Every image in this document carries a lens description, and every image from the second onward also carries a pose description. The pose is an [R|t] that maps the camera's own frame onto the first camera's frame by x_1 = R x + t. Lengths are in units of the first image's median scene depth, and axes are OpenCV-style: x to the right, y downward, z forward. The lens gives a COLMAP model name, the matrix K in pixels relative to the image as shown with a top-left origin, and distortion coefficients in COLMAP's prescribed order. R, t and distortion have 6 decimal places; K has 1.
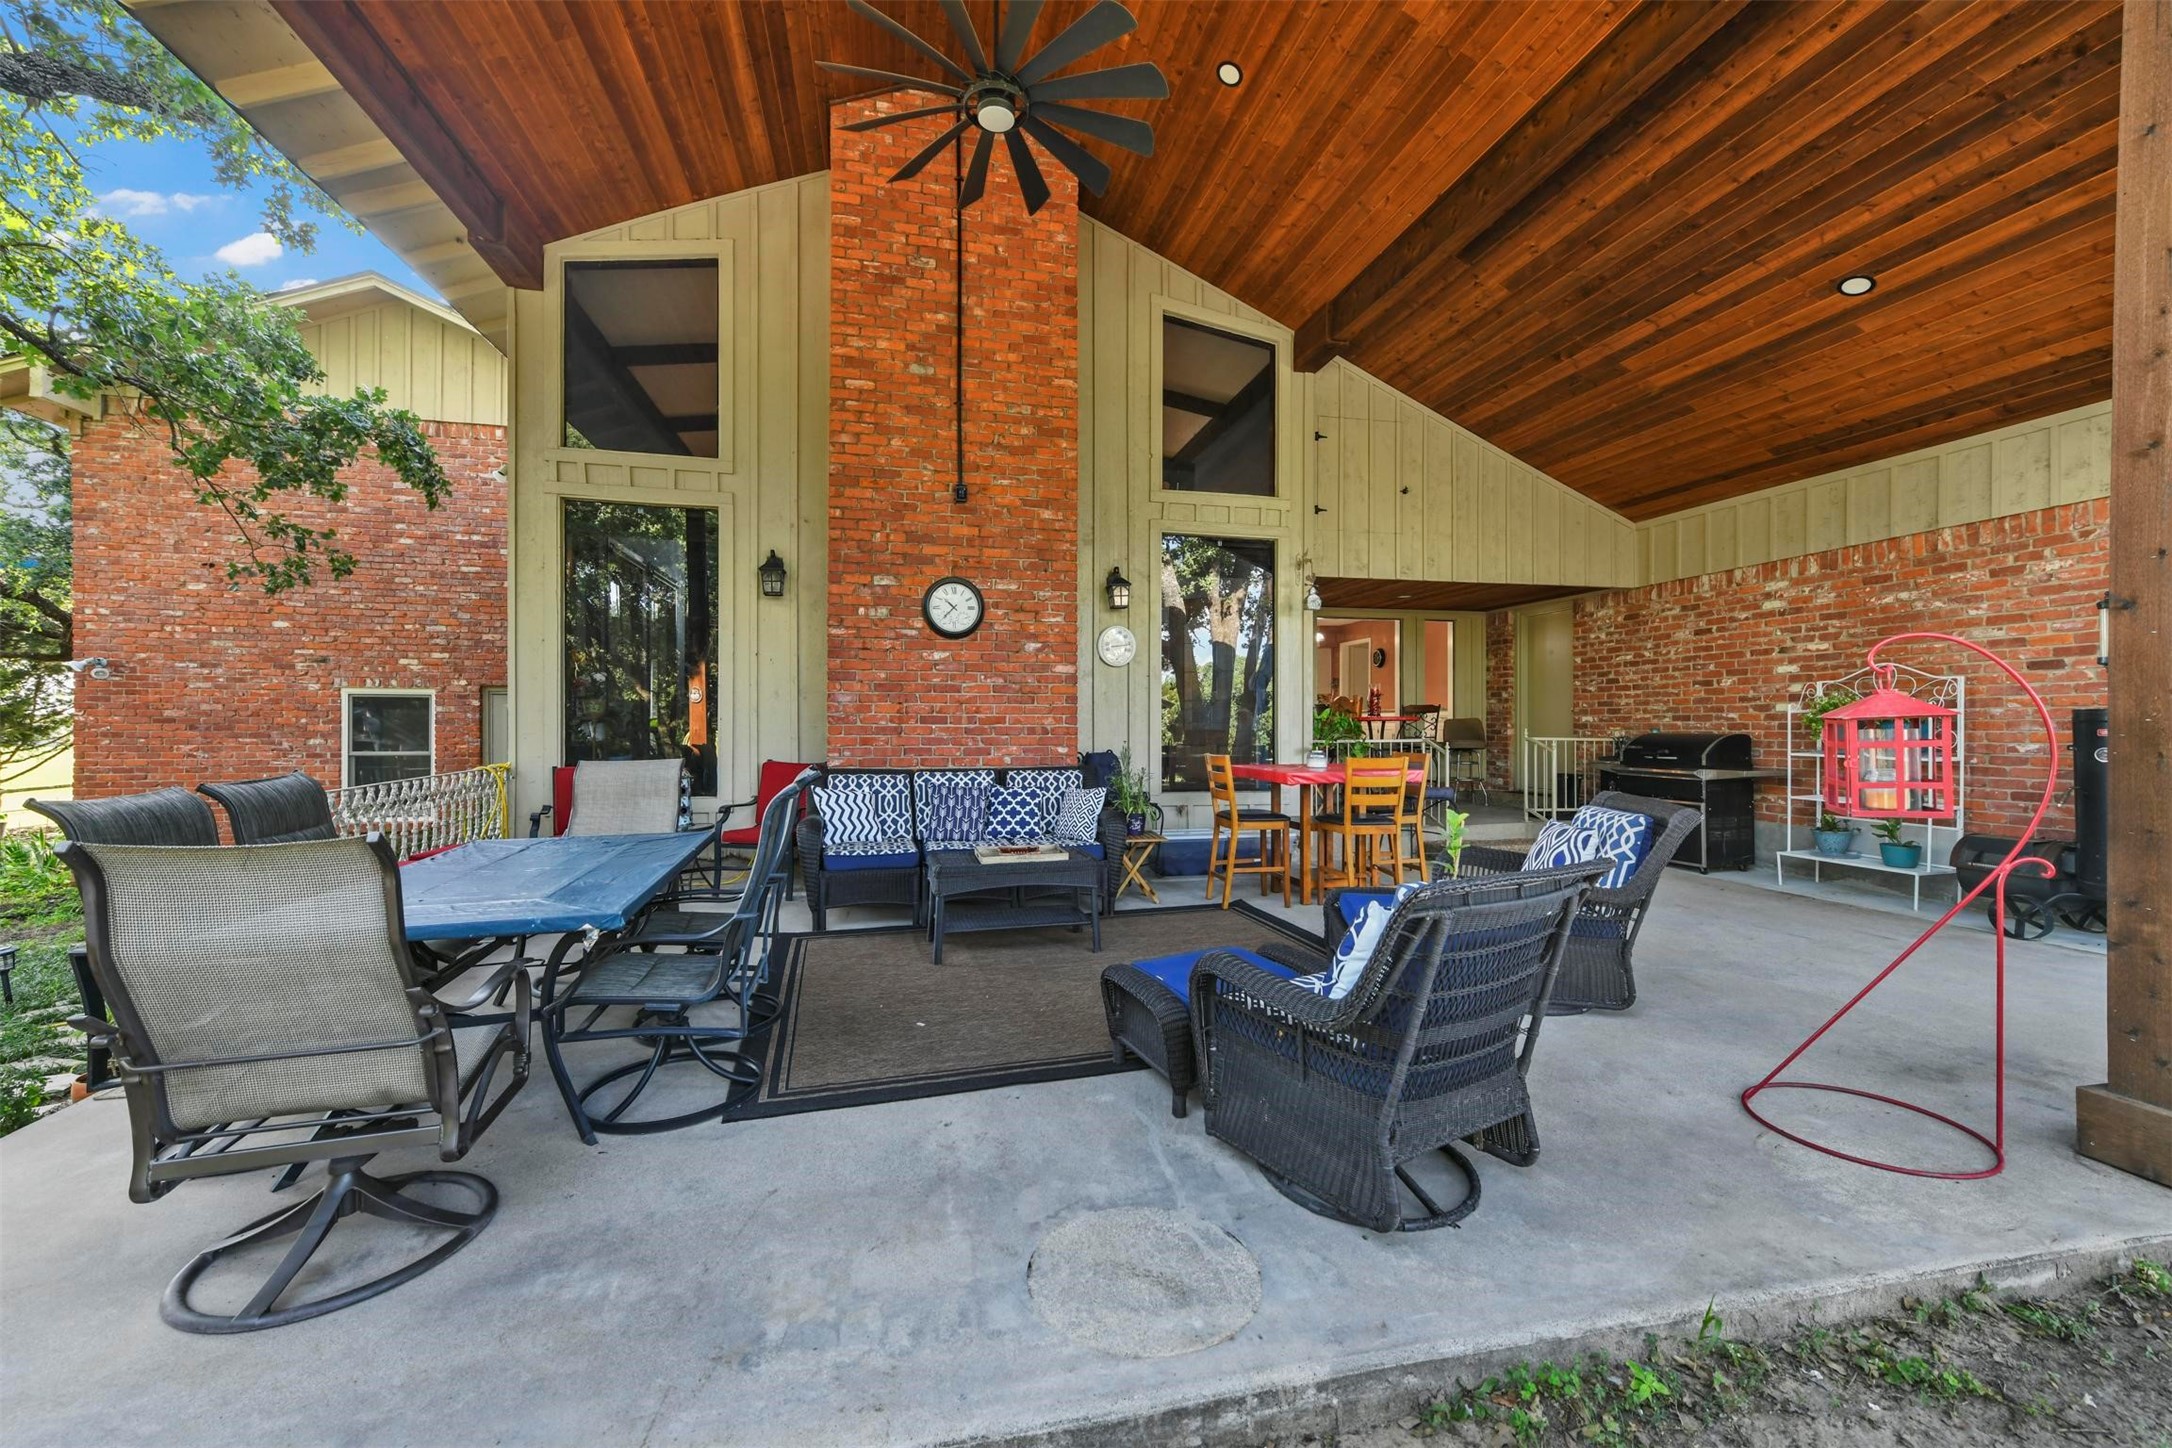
lens RADIAL K [[823.2, 0, 1096.2], [0, 823.2, 729.5], [0, 0, 1]] dist [0.003436, 0.000098]
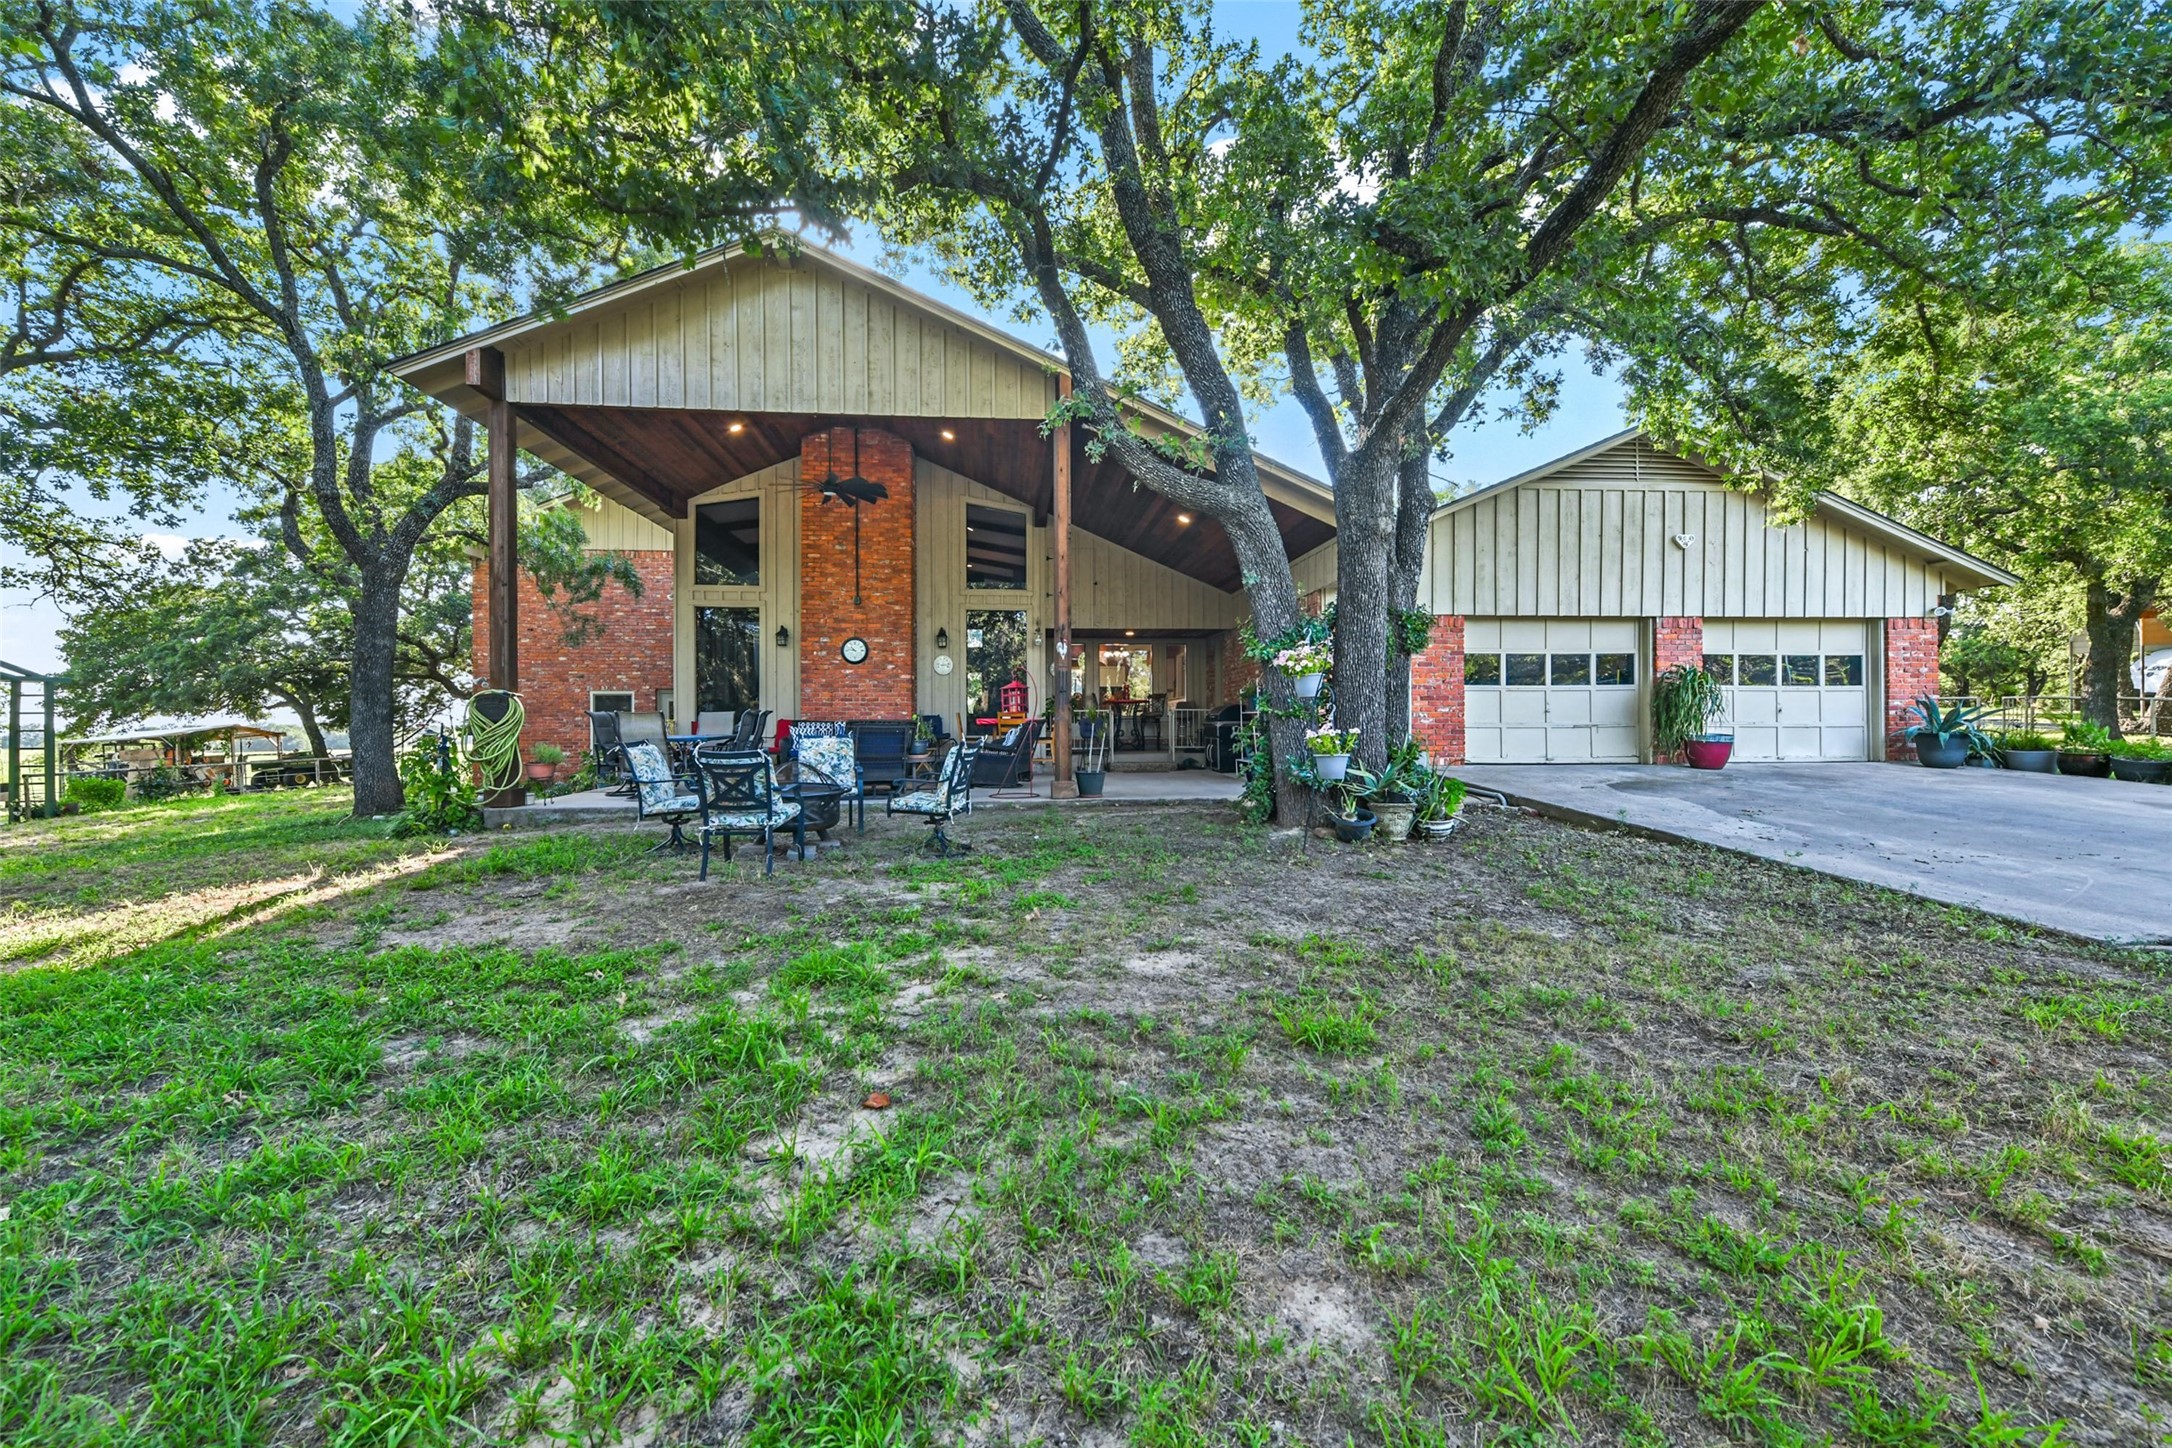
lens RADIAL K [[823.2, 0, 1083.1], [0, 823.2, 728.3], [0, 0, 1]] dist [0.003436, 0.000098]
pose [[0.990762, -0.005022, -0.135521, 0.709878], [0.004126, 0.999968, -0.006890, 0.079266], [0.135552, 0.006267, 0.990750, -1.090285]]
